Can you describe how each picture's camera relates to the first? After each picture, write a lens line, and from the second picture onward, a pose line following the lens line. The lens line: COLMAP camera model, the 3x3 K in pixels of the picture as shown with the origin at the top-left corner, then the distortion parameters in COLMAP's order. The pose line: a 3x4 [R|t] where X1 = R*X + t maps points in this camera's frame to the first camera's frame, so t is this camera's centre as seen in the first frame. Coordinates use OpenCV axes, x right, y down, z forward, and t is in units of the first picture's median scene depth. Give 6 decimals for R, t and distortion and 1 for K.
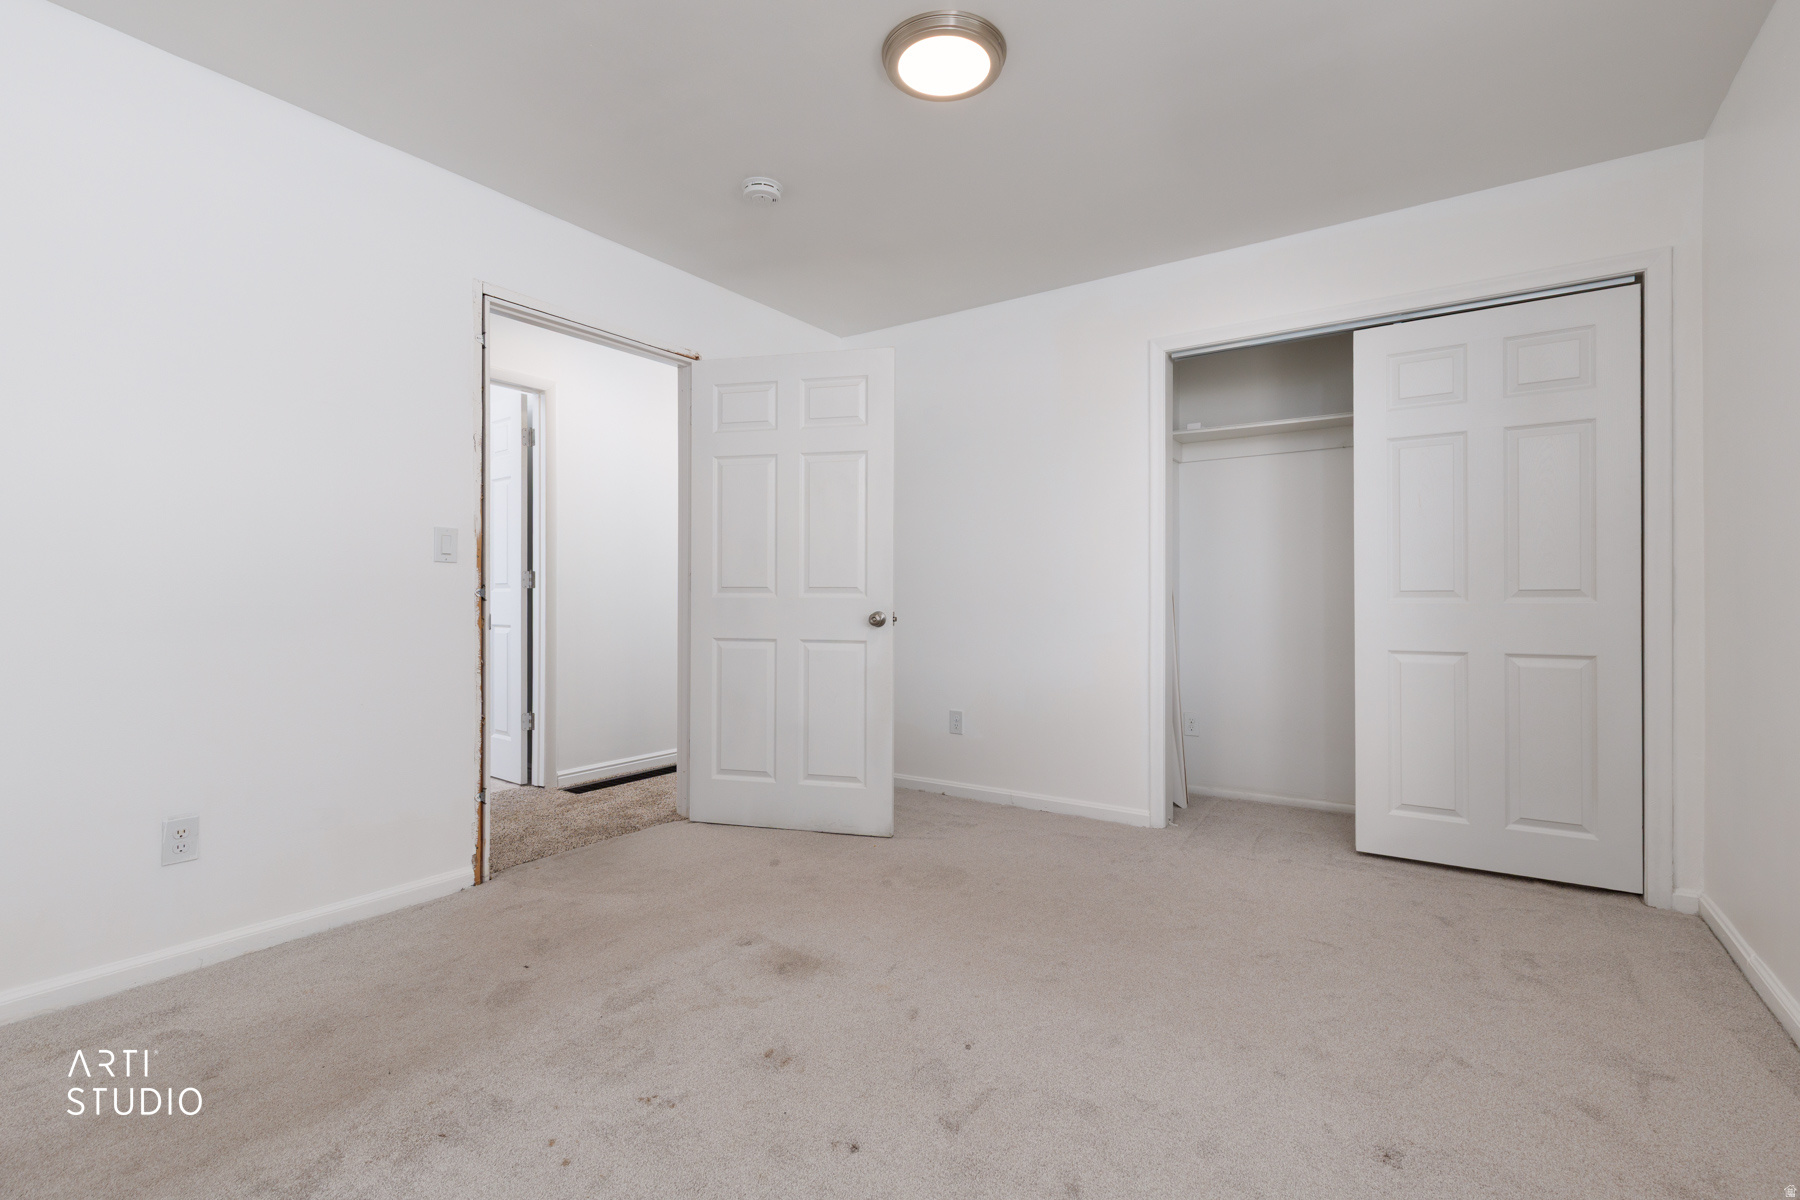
lens RADIAL K [[807.3, 0, 905.0], [0, 807.3, 602.1], [0, 0, 1]] dist [0.004617, -0.000024]
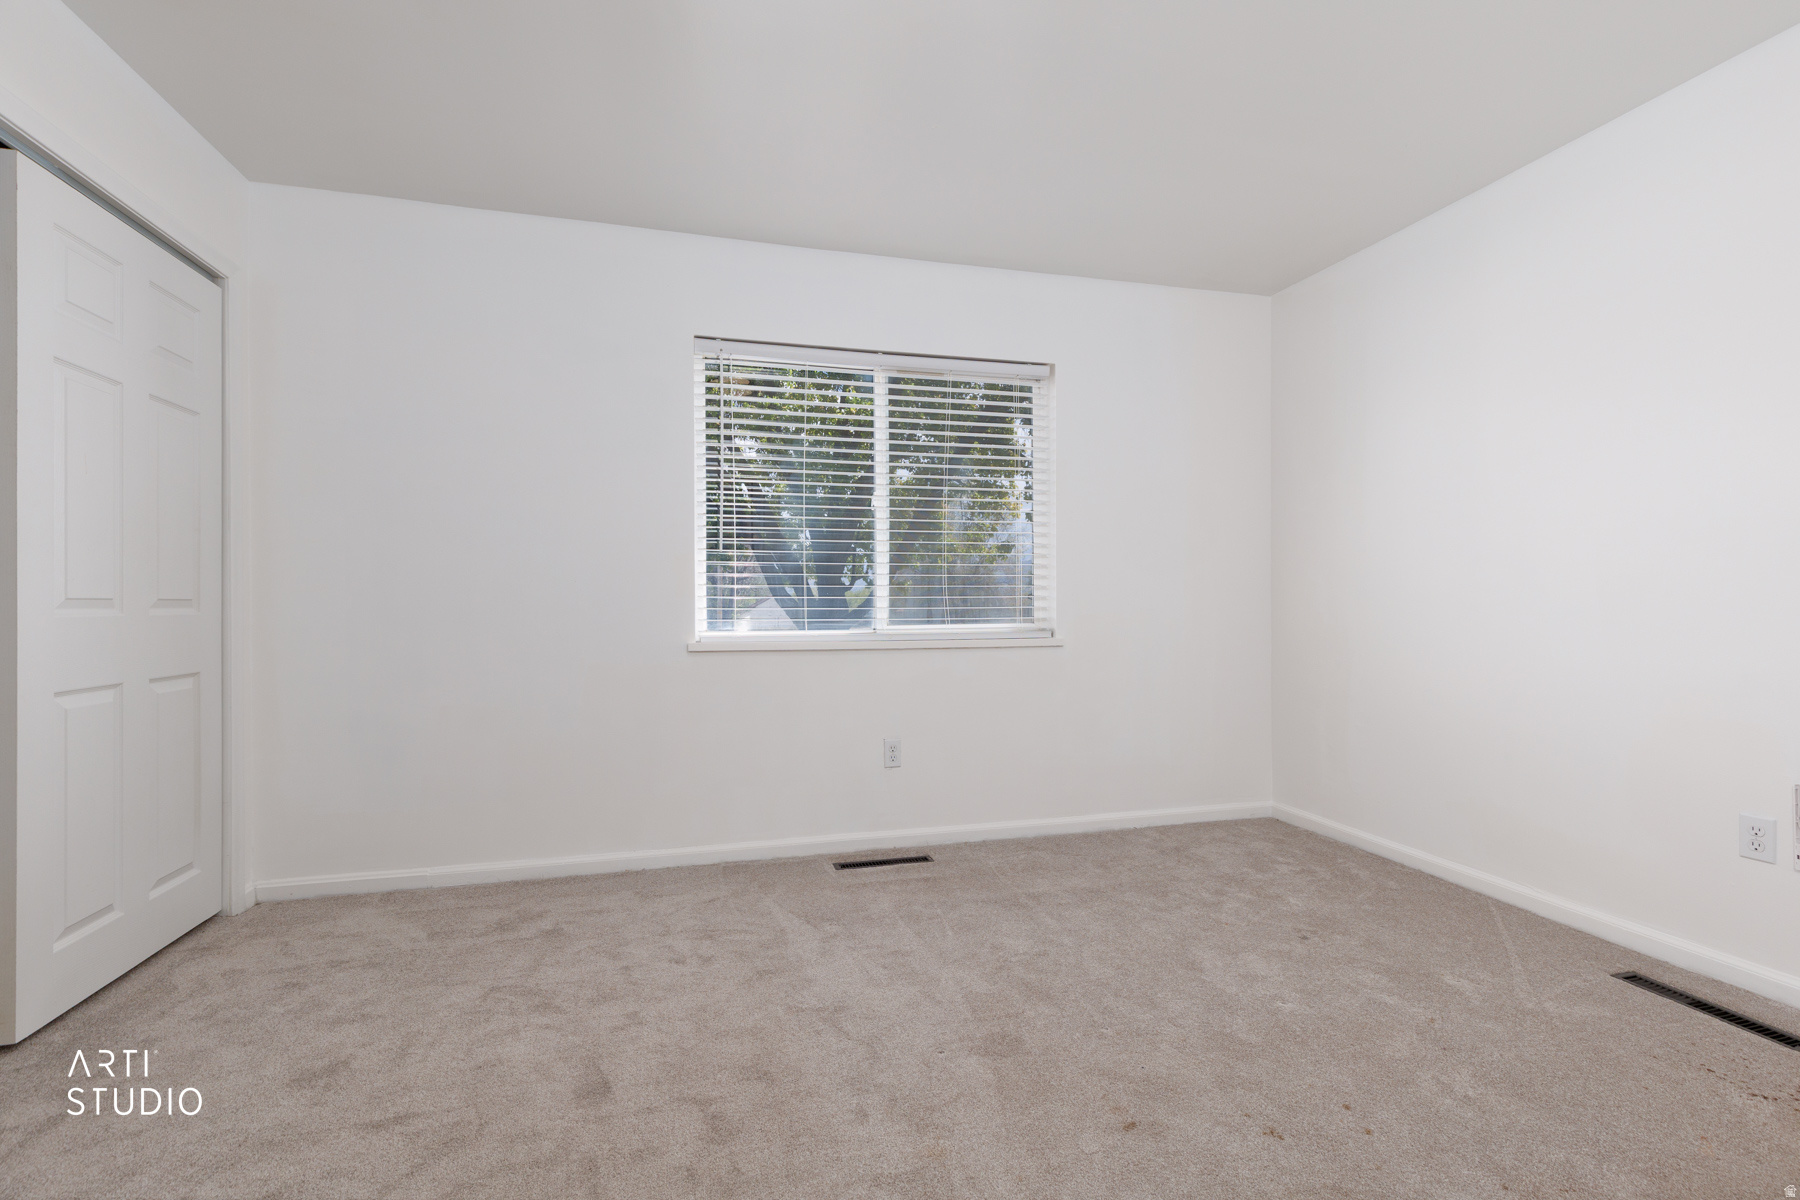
lens RADIAL K [[807.3, 0, 905.0], [0, 807.3, 602.1], [0, 0, 1]] dist [0.004617, -0.000024]
pose [[-0.752746, 0.009895, 0.658237, -0.342572], [0.007961, 0.999951, -0.005928, -0.002231], [-0.658263, 0.000778, -0.752788, 1.110068]]
